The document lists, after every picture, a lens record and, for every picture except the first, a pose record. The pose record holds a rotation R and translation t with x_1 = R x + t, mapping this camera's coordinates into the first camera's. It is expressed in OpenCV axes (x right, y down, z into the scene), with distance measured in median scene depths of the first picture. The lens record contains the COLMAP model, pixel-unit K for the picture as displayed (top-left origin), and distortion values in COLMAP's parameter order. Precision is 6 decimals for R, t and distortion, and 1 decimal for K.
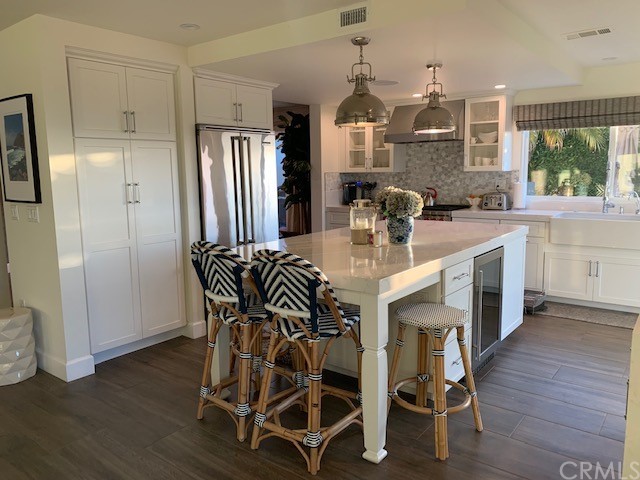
lens RADIAL K [[498.2, 0, 316.9], [0, 498.2, 241.4], [0, 0, 1]] dist [0.023789, -0.010644]
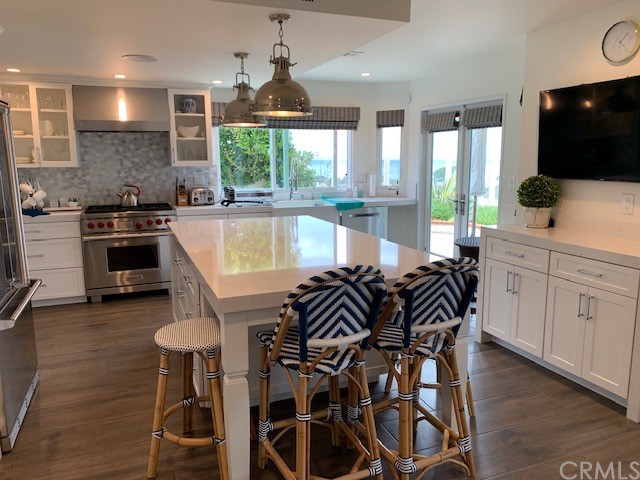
lens RADIAL K [[498.2, 0, 320.7], [0, 498.2, 230.3], [0, 0, 1]] dist [0.023789, -0.010644]
pose [[0.523403, -0.112886, 0.844574, -0.337300], [0.121105, 0.990979, 0.057403, -0.038938], [-0.843435, 0.072237, 0.532352, 0.258687]]
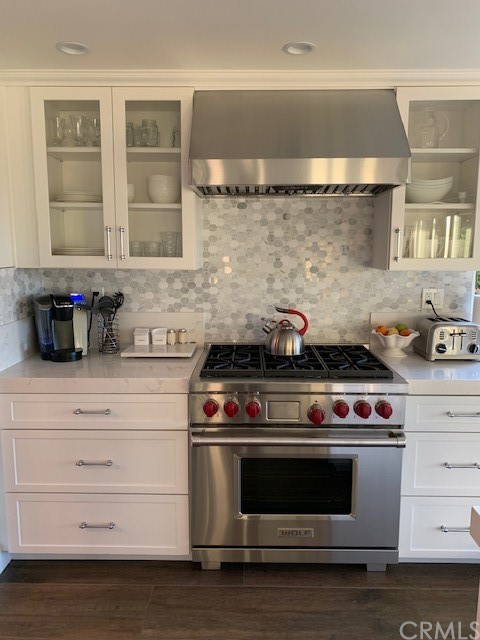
lens RADIAL K [[498.2, 0, 235.0], [0, 498.2, 324.6], [0, 0, 1]] dist [0.023789, -0.010644]
pose [[0.816375, -0.066096, 0.573727, -0.039474], [0.069422, 0.997457, 0.016129, -0.103804], [-0.573334, 0.026661, 0.818888, 0.691068]]
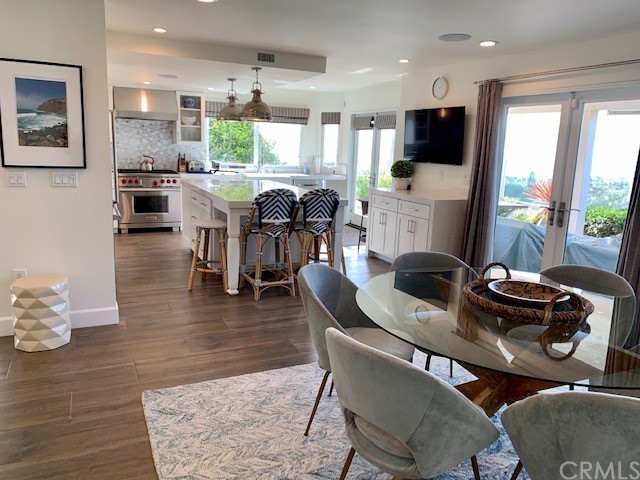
lens RADIAL K [[498.2, 0, 323.2], [0, 498.2, 234.2], [0, 0, 1]] dist [0.023789, -0.010644]
pose [[0.468279, -0.124064, 0.874828, -0.688923], [0.081158, 0.991947, 0.097230, 0.001669], [-0.879846, 0.025469, 0.474577, 0.009463]]
